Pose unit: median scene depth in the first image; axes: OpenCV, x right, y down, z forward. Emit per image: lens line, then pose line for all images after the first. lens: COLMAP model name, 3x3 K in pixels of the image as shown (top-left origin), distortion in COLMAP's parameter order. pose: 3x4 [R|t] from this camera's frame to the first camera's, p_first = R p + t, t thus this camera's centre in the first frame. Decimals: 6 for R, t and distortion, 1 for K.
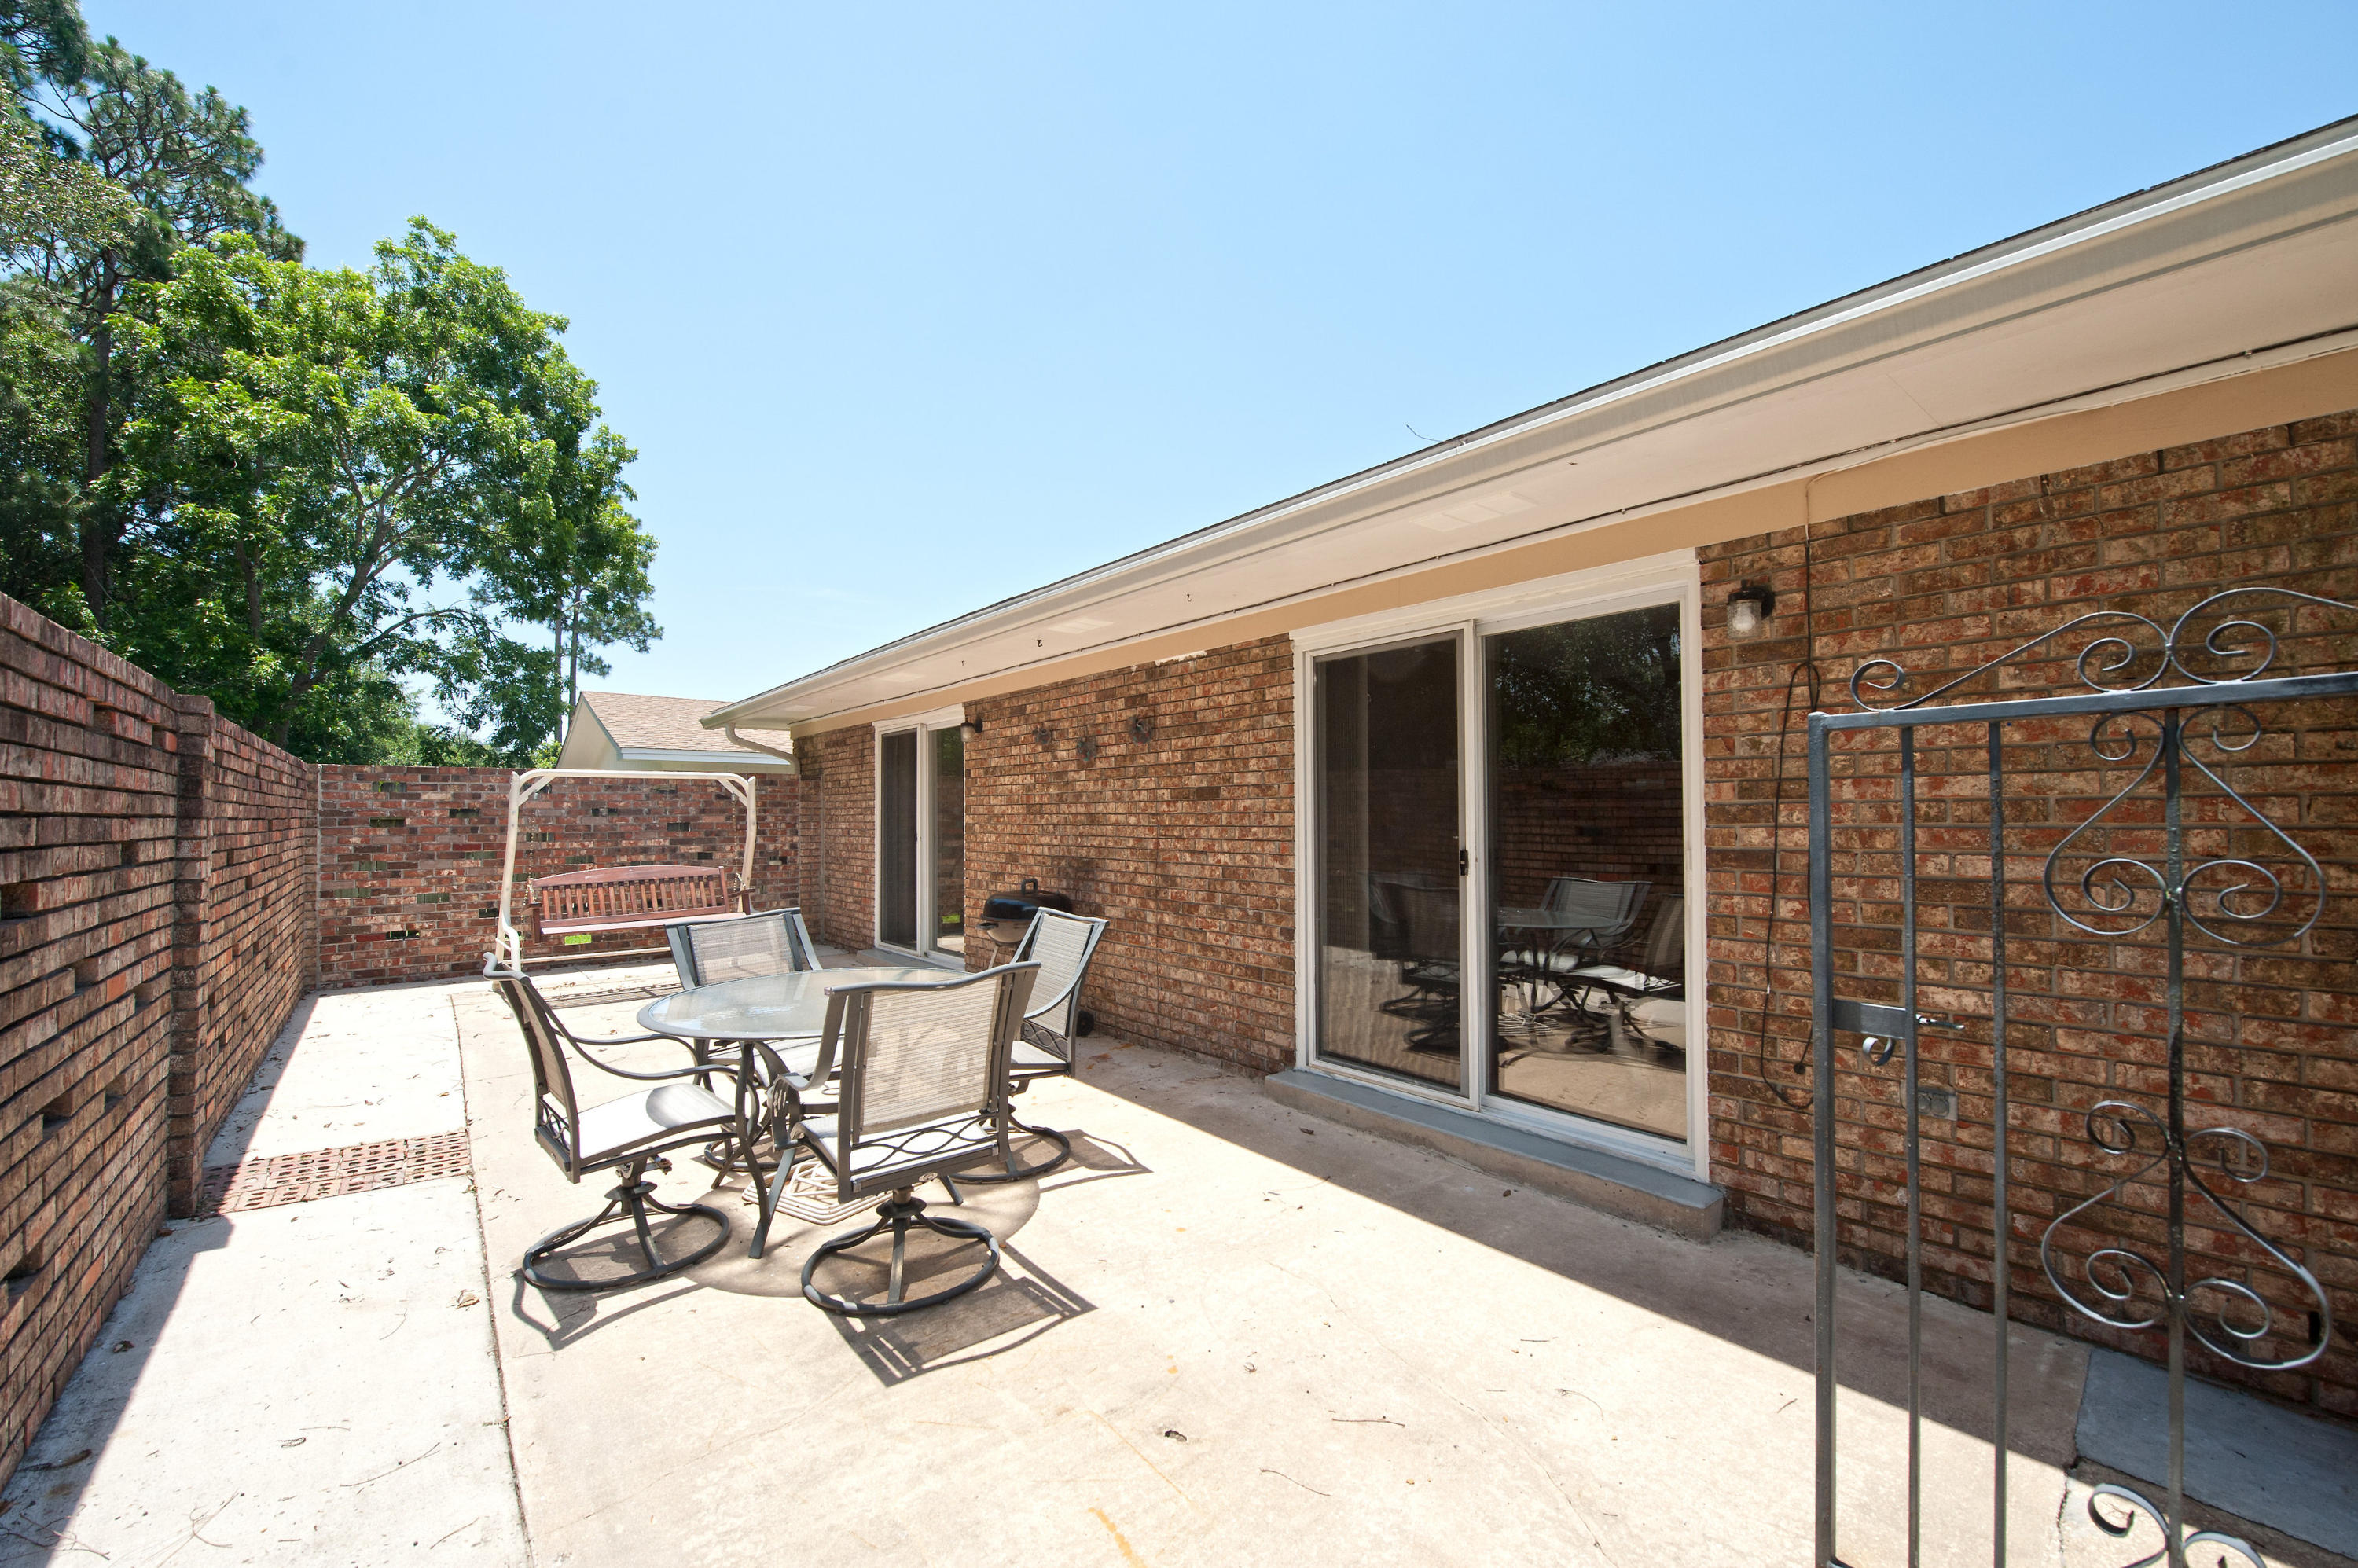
lens RADIAL K [[959.1, 0, 1186.0], [0, 959.1, 792.3], [0, 0, 1]] dist [-0.015648, -0.001832]
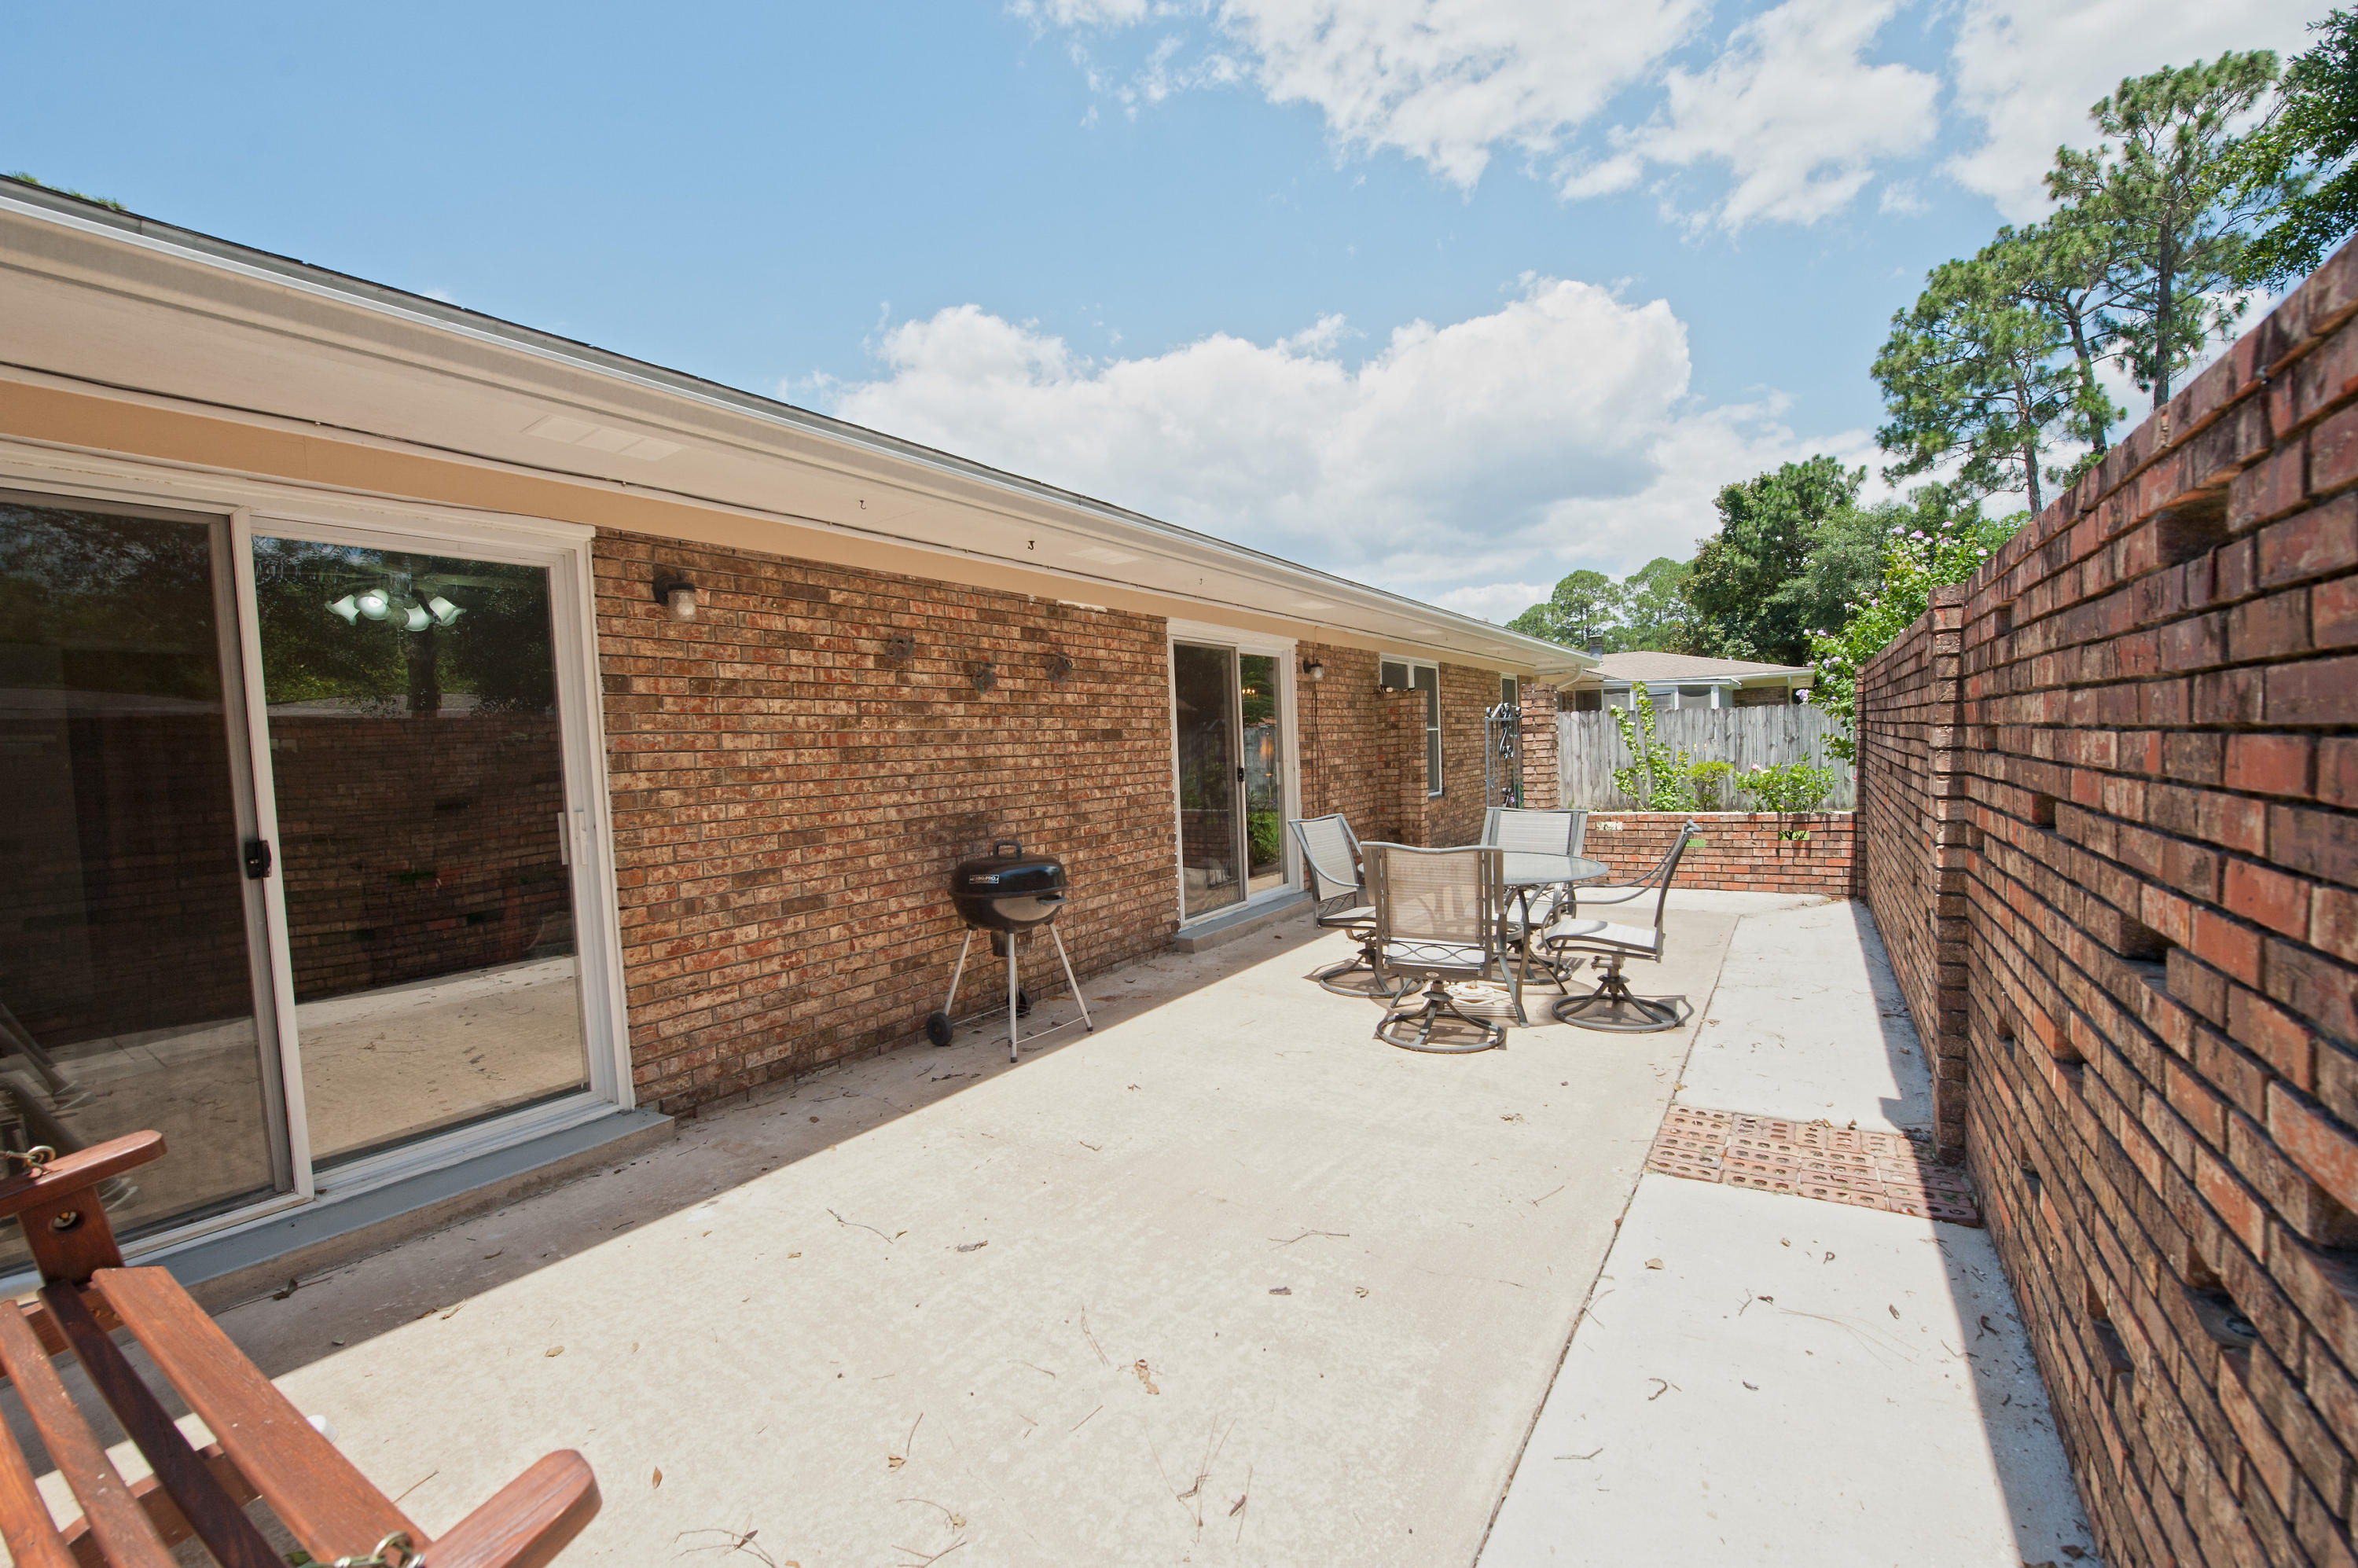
lens RADIAL K [[959.1, 0, 1190.0], [0, 959.1, 797.2], [0, 0, 1]] dist [-0.015648, -0.001832]
pose [[-0.310652, -0.033018, 0.949950, -1.047607], [0.016575, 0.999056, 0.040145, 0.029649], [-0.950379, 0.028216, -0.309811, 1.216490]]
